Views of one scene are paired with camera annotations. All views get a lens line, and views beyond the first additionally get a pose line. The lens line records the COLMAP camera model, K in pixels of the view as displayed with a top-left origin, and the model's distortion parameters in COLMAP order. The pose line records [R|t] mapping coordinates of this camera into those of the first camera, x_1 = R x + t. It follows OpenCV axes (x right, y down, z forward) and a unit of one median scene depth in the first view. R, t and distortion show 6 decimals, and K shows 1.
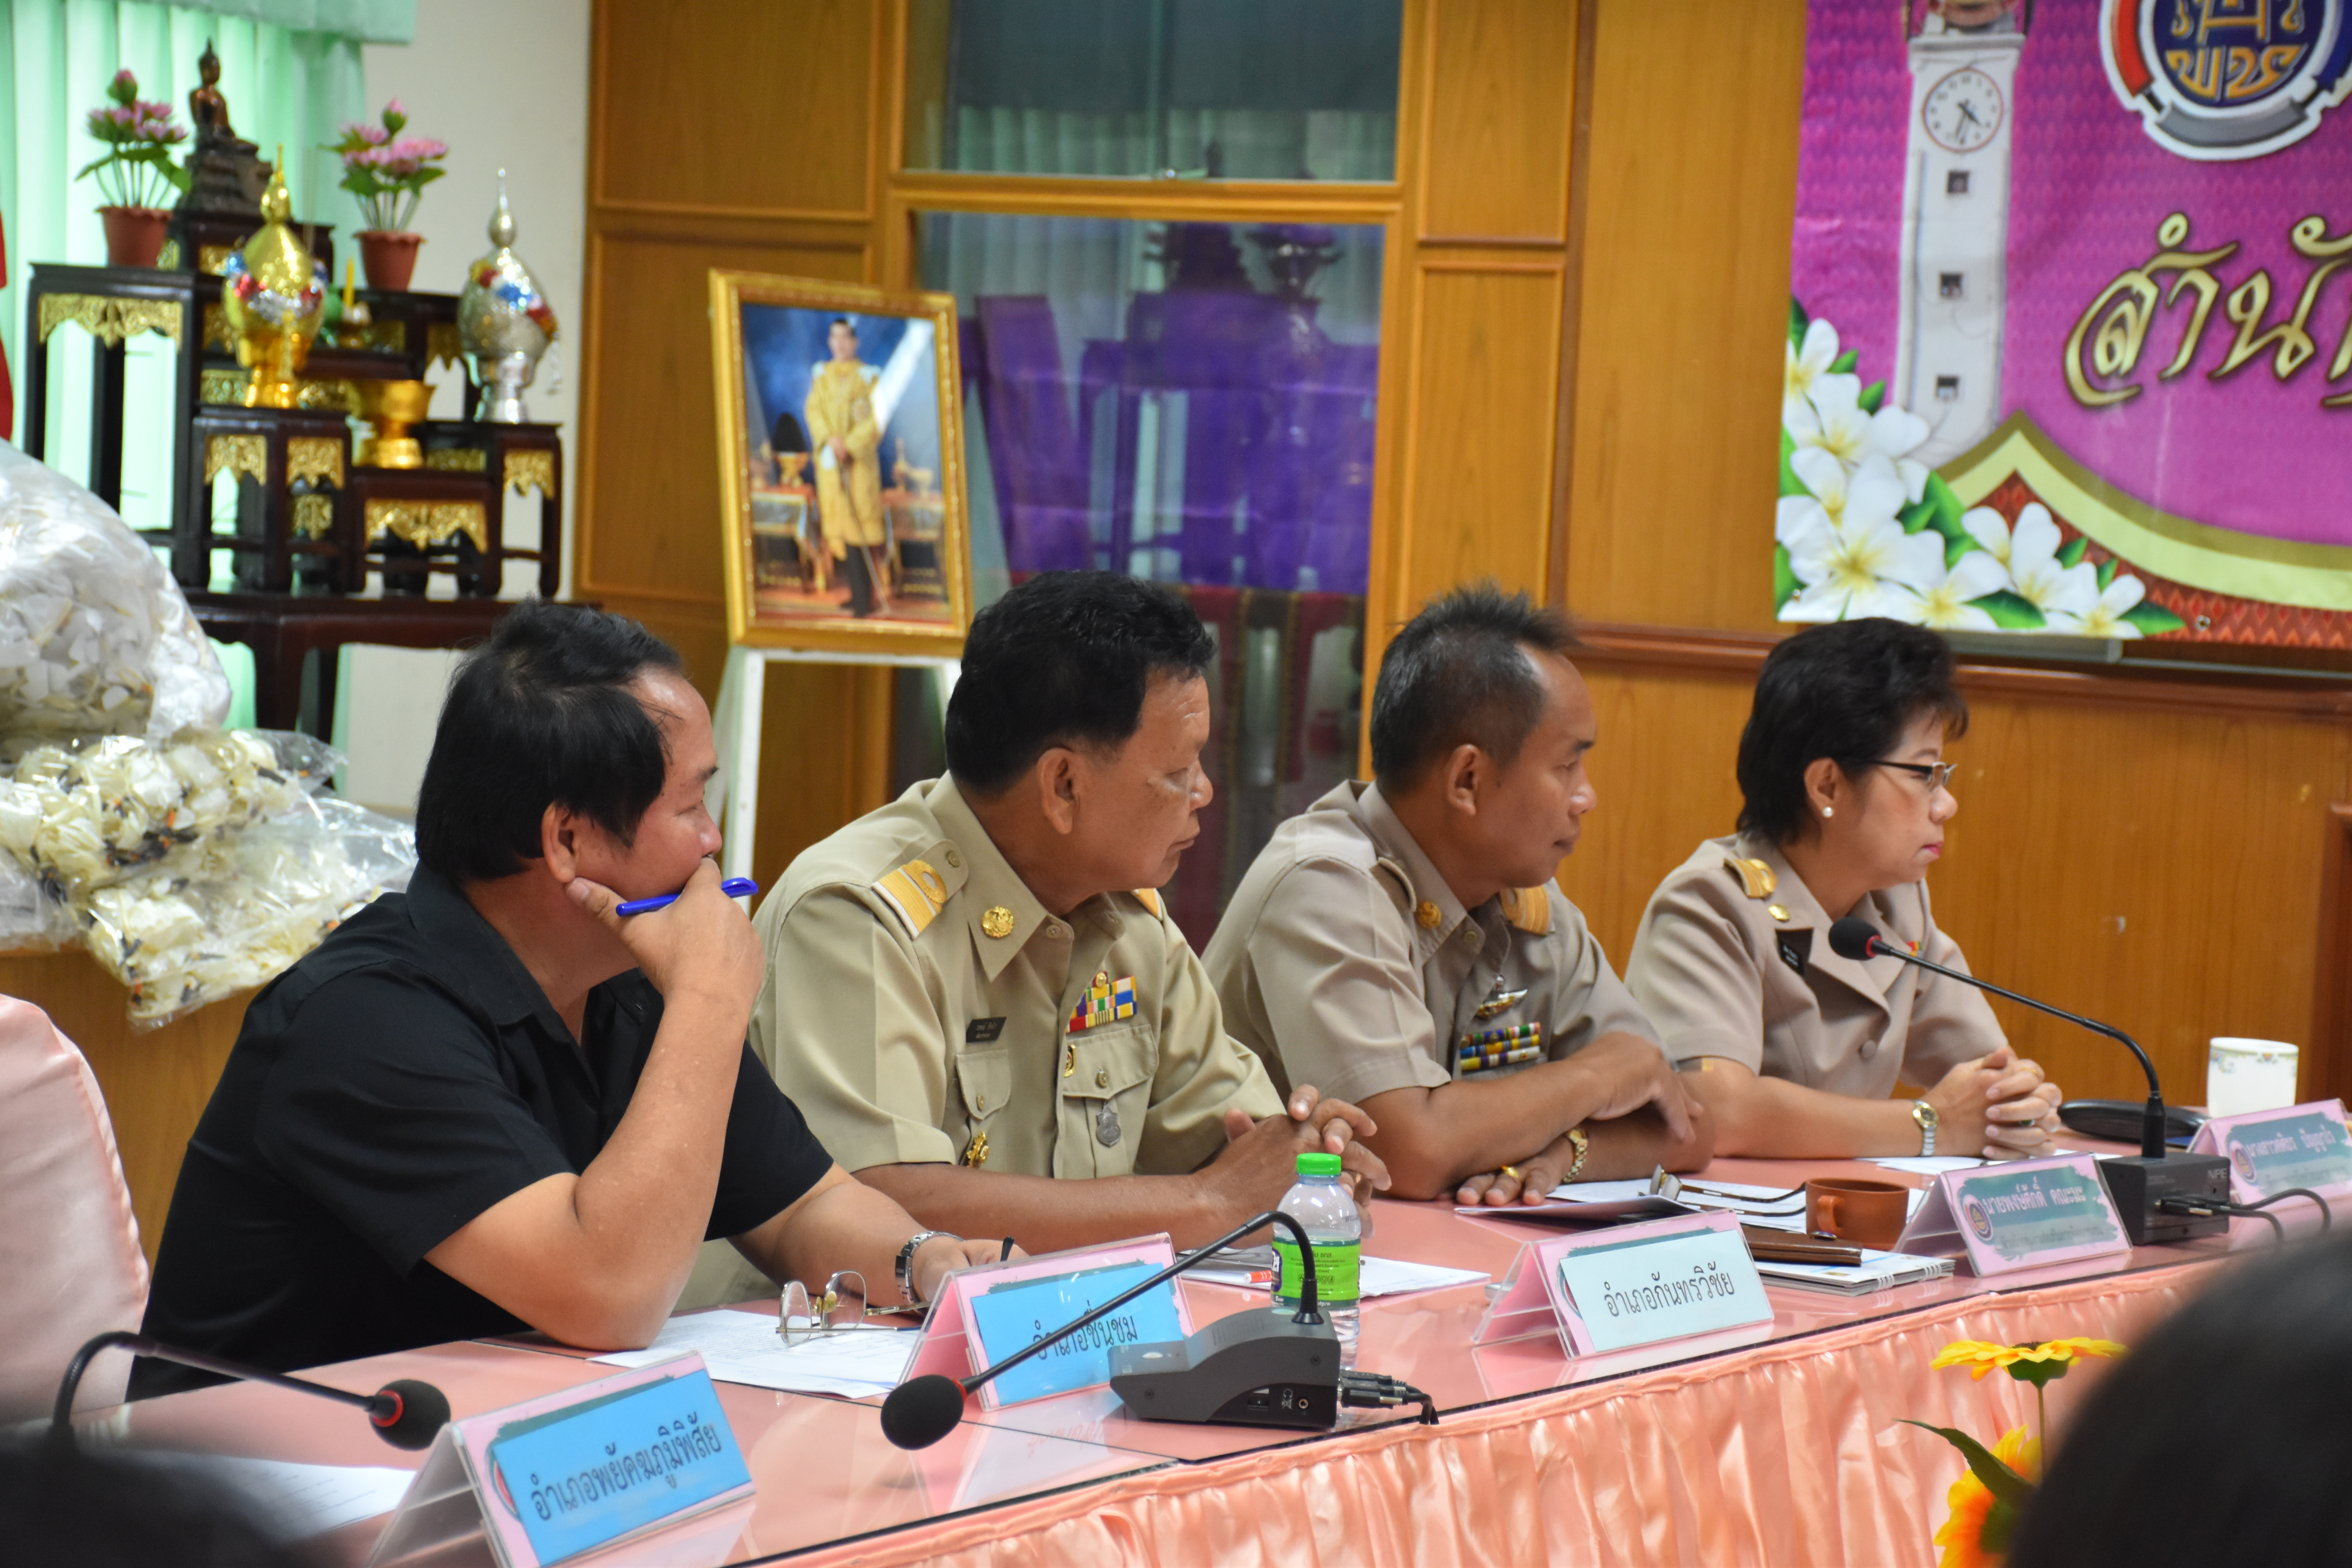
lens RADIAL K [[6103.5, 0, 1176.0], [0, 6103.5, 784.0], [0, 0, 1]] dist [0.680141, -0.035739]
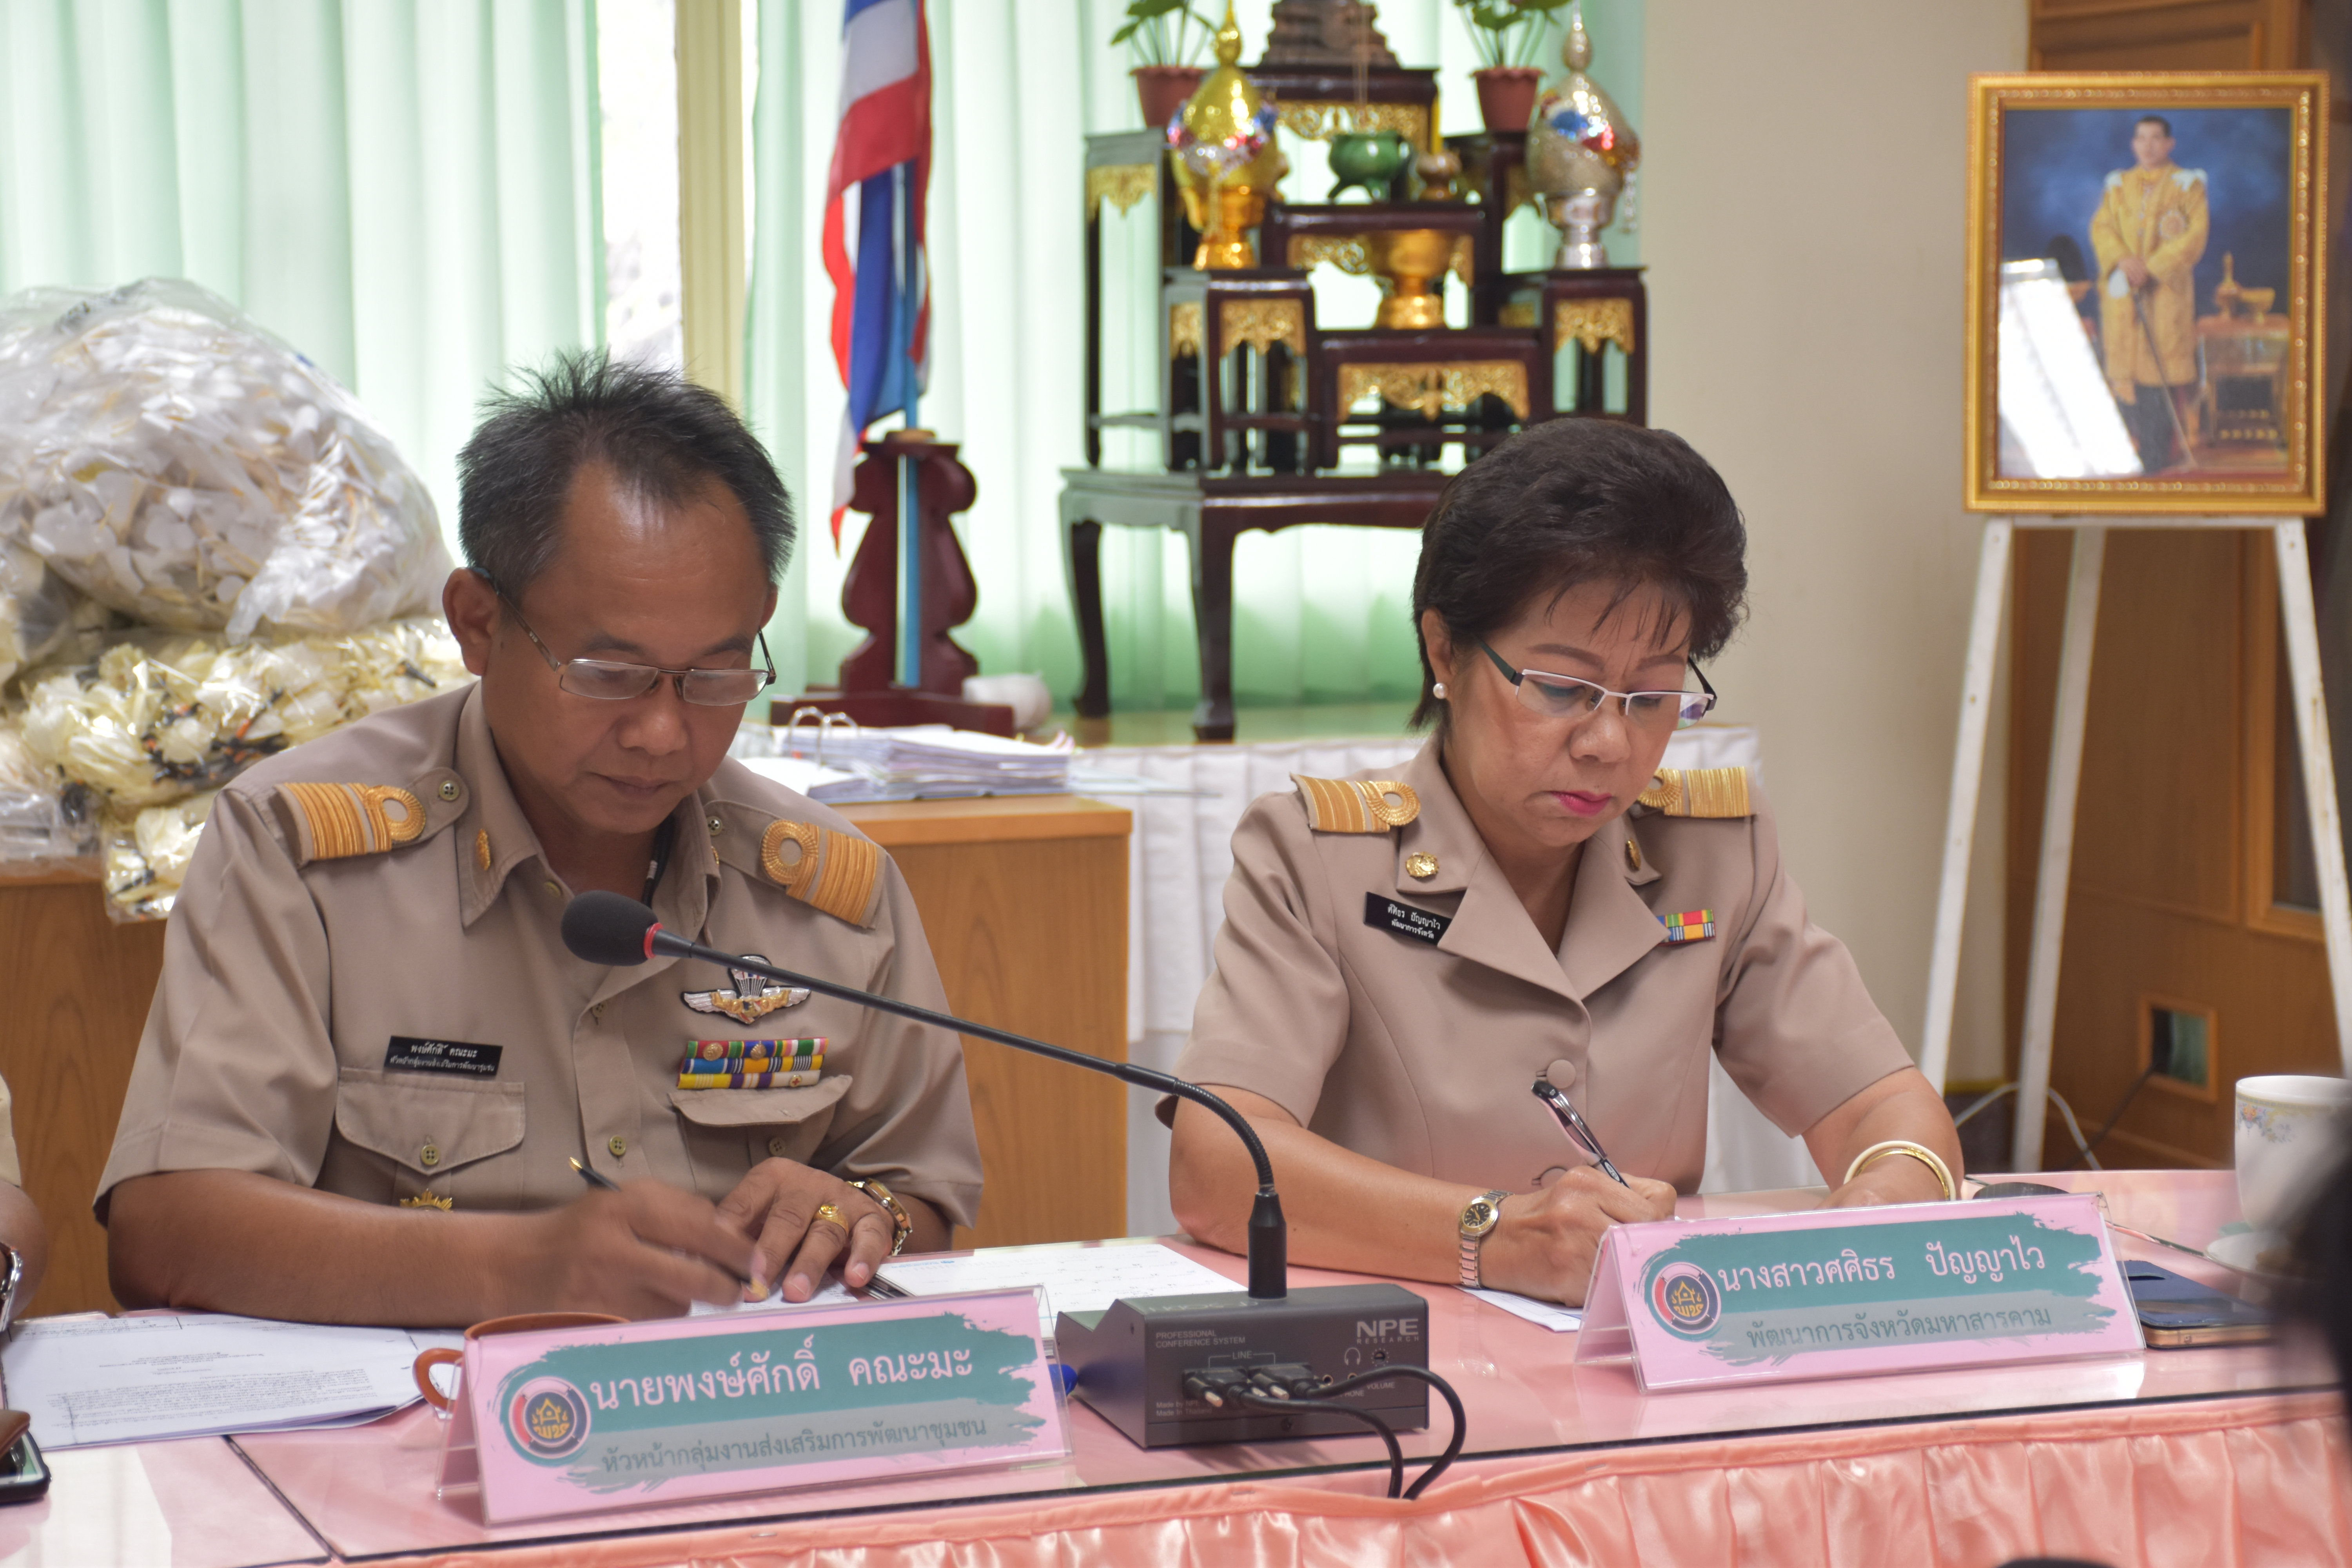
lens RADIAL K [[4907.9, 0, 1176.0], [0, 4907.9, 784.0], [0, 0, 1]] dist [0.498057, -0.102735]
pose [[0.789622, 0.005547, -0.613569, 0.289802], [0.008626, 0.999760, 0.020141, 0.000516], [0.613534, -0.021196, 0.789384, 0.409532]]
